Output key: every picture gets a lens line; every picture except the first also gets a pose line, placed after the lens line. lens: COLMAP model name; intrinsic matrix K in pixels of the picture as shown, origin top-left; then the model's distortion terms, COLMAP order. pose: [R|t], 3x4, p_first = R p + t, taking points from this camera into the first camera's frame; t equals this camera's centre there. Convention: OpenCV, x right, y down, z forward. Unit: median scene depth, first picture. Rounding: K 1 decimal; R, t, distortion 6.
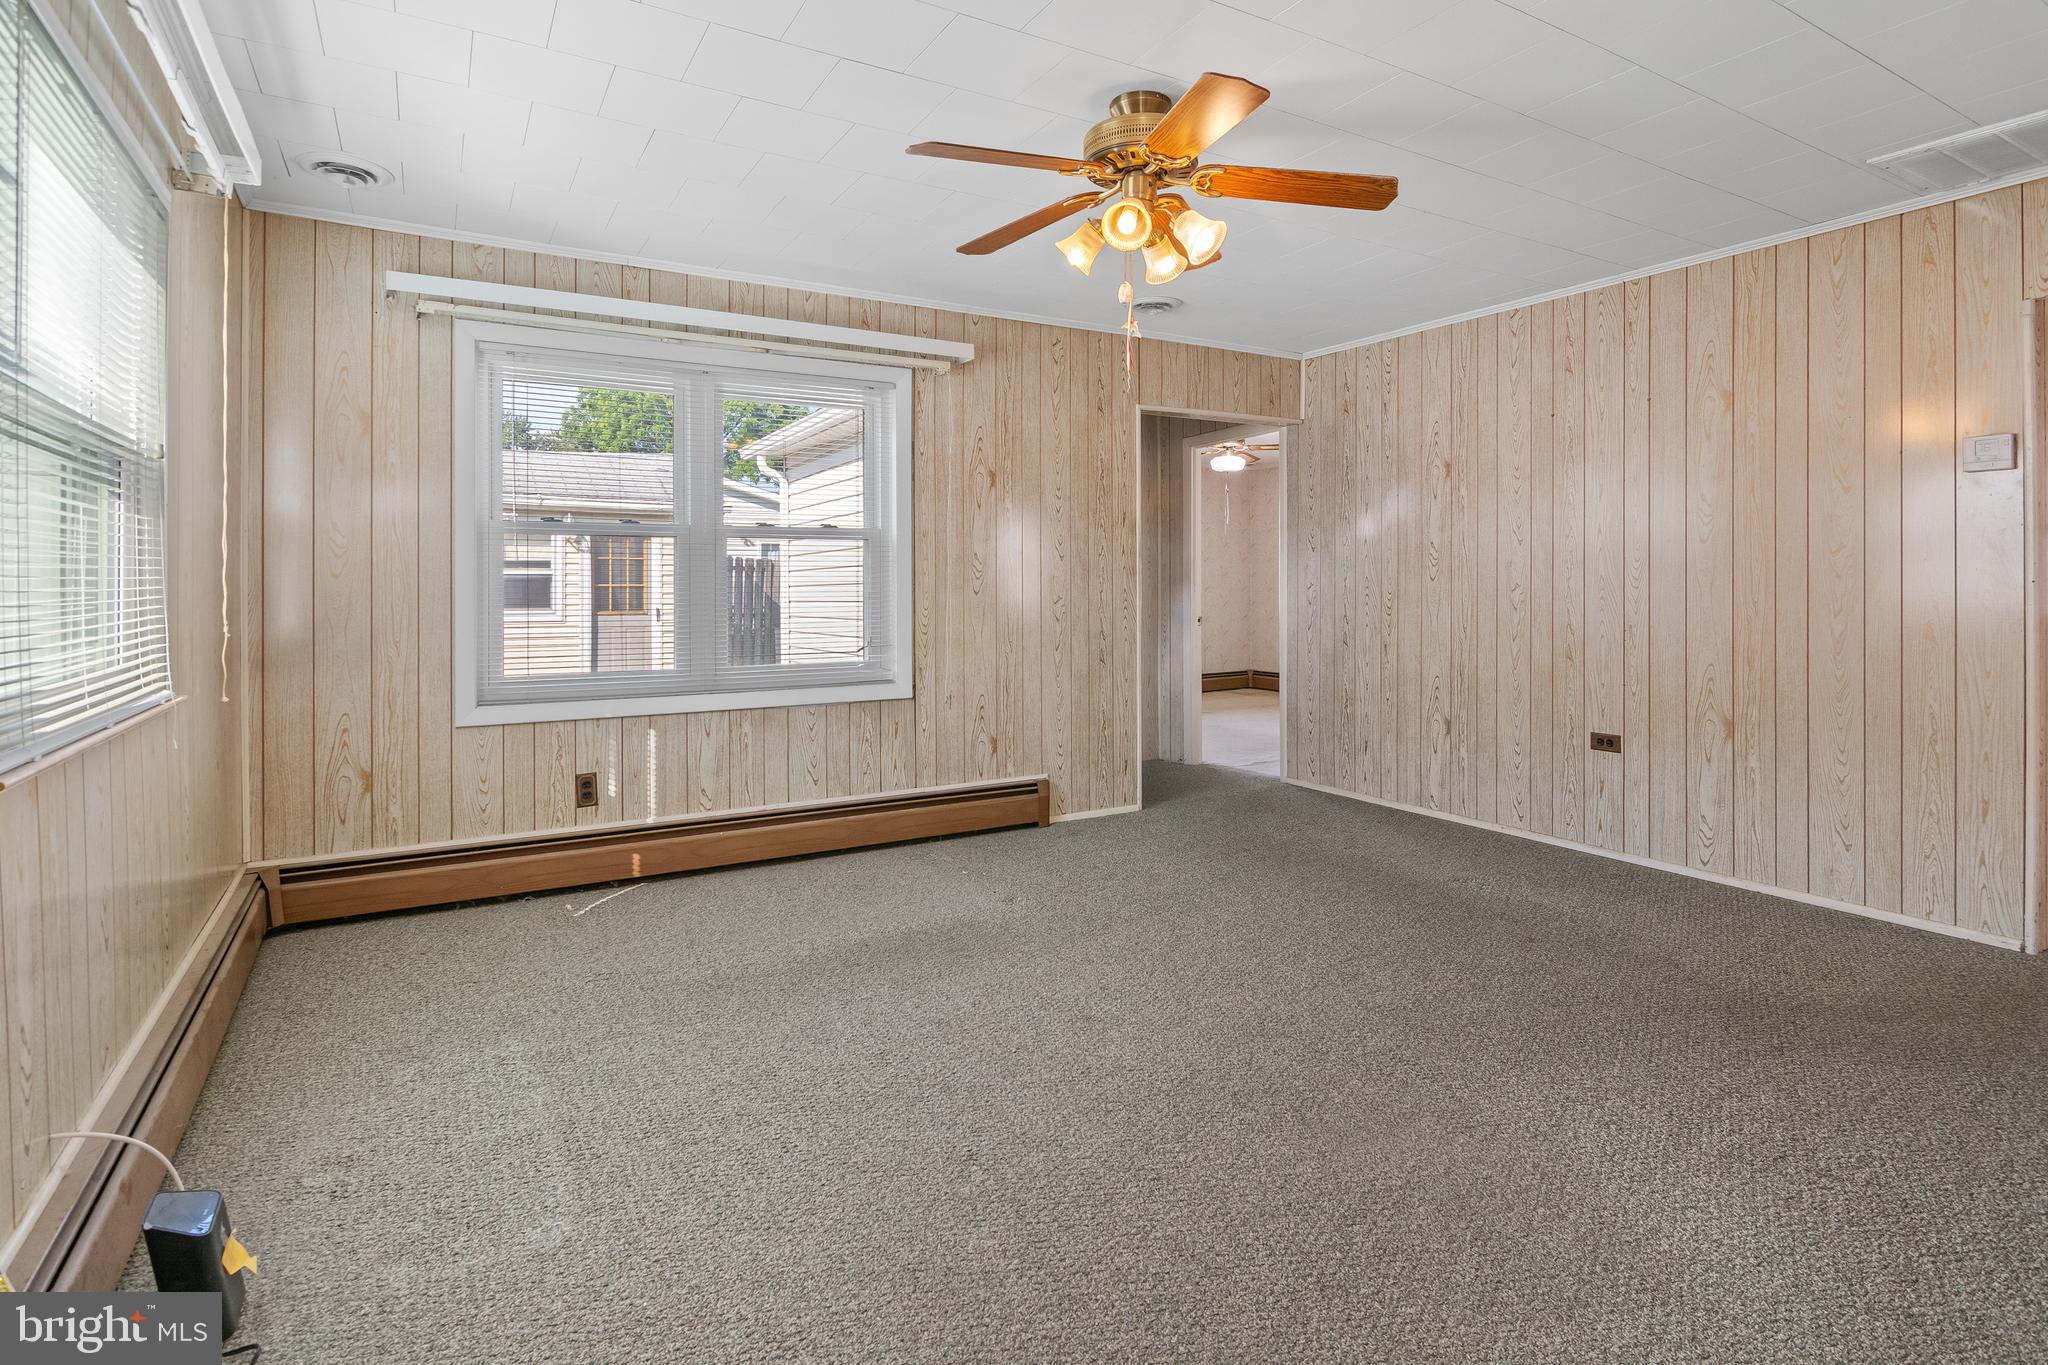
lens RADIAL K [[1027.1, 0, 1006.7], [0, 1027.1, 587.0], [0, 0, 1]] dist [0.001400, -0.009537]
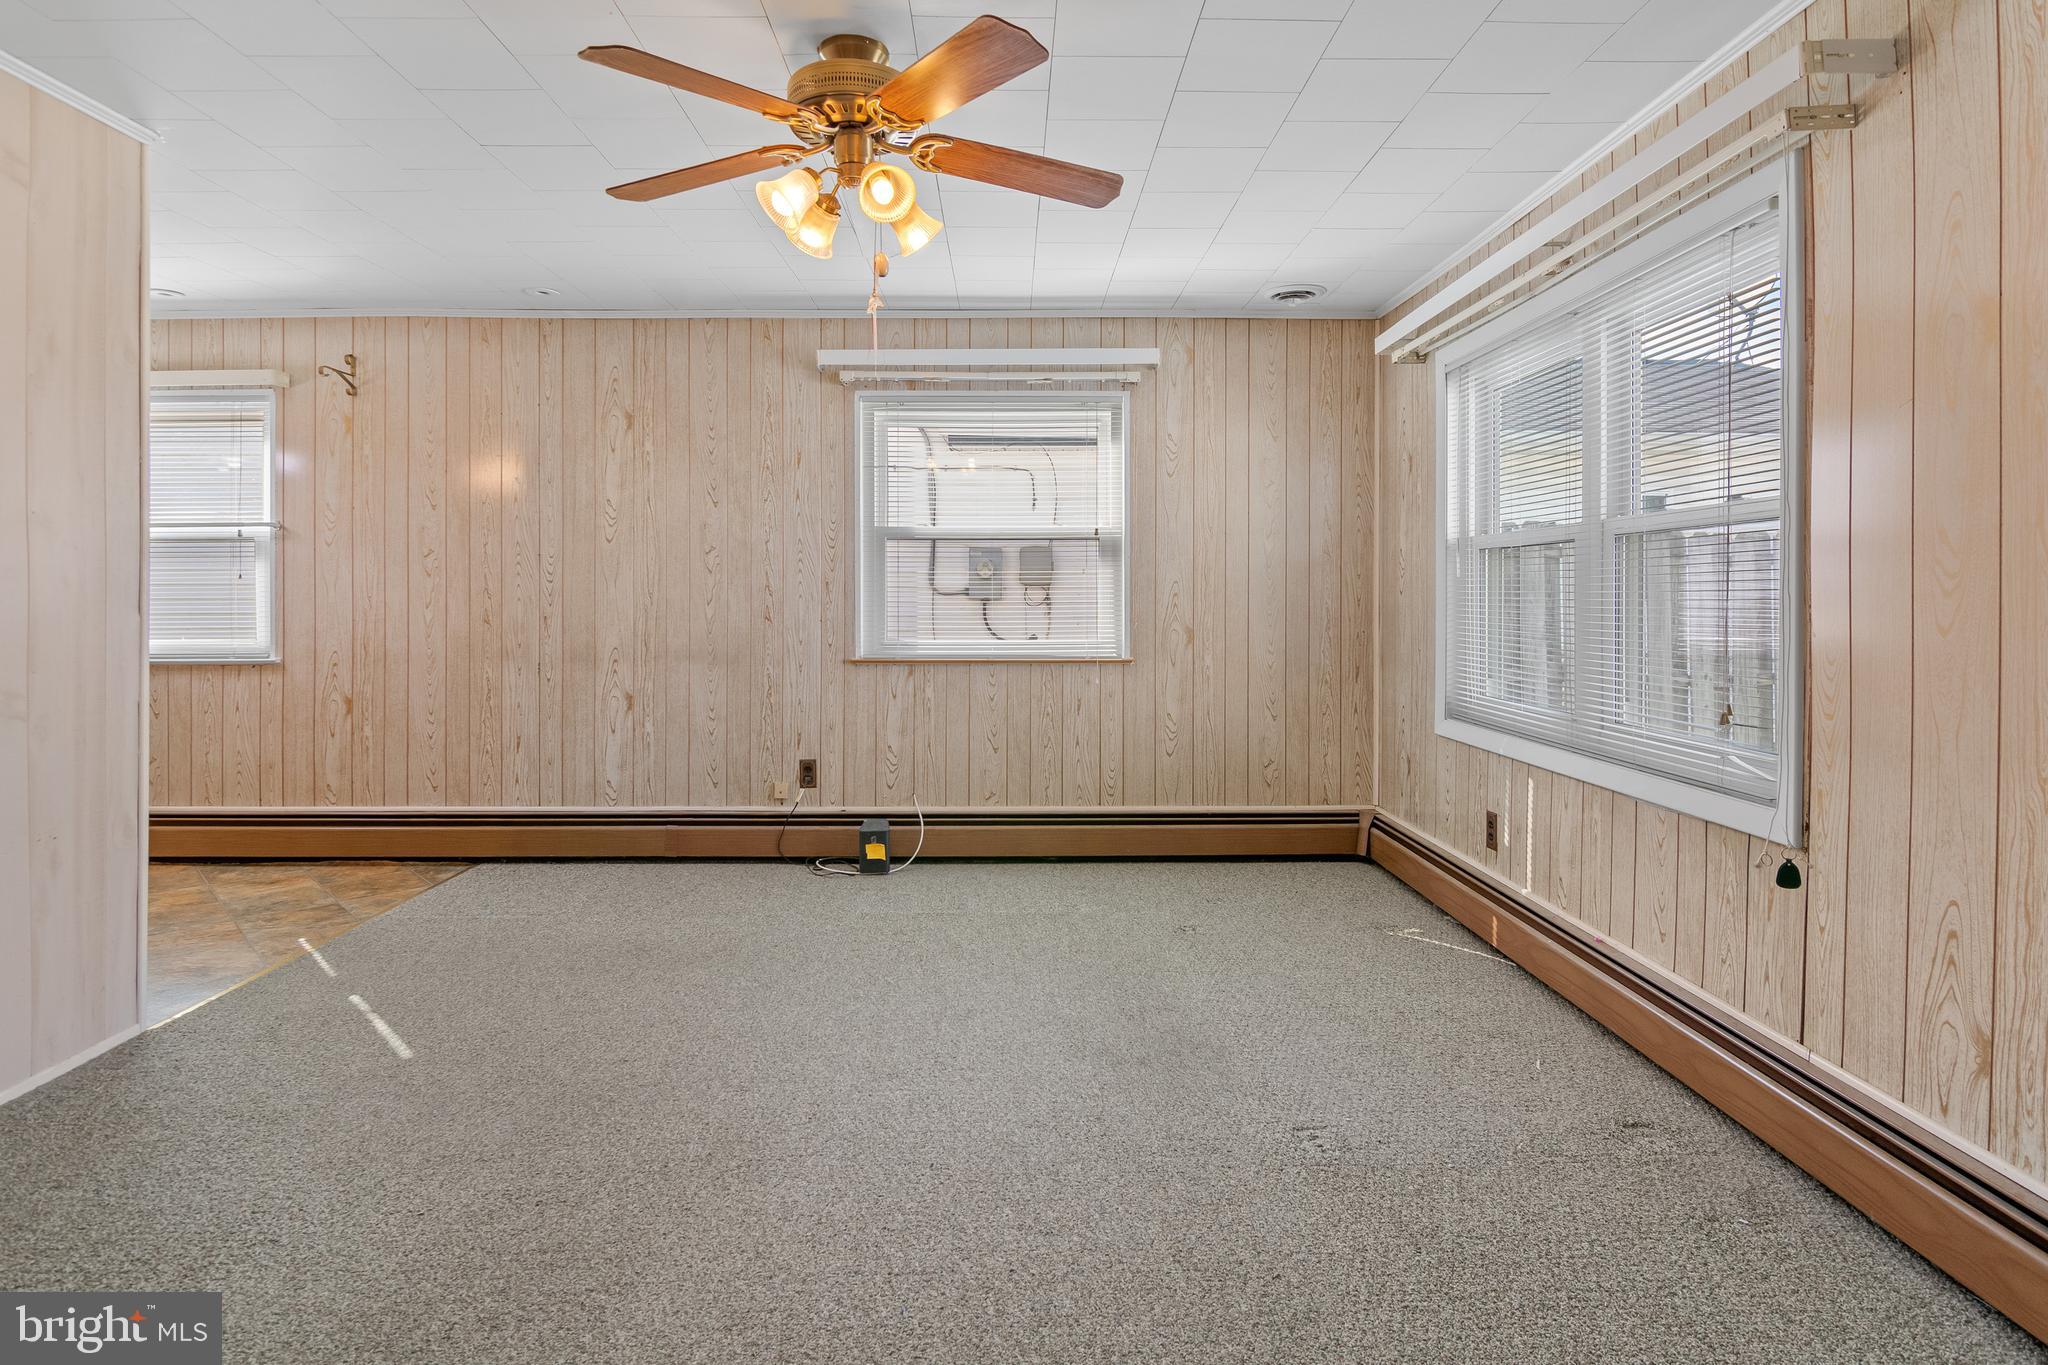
lens RADIAL K [[1016.1, 0, 1016.6], [0, 1016.1, 607.0], [0, 0, 1]] dist [0.001191, -0.009361]
pose [[-0.485572, 0.012256, -0.874111, 0.497591], [-0.002698, 0.999876, 0.015518, -0.009290], [0.874193, 0.009893, -0.485479, 0.935515]]
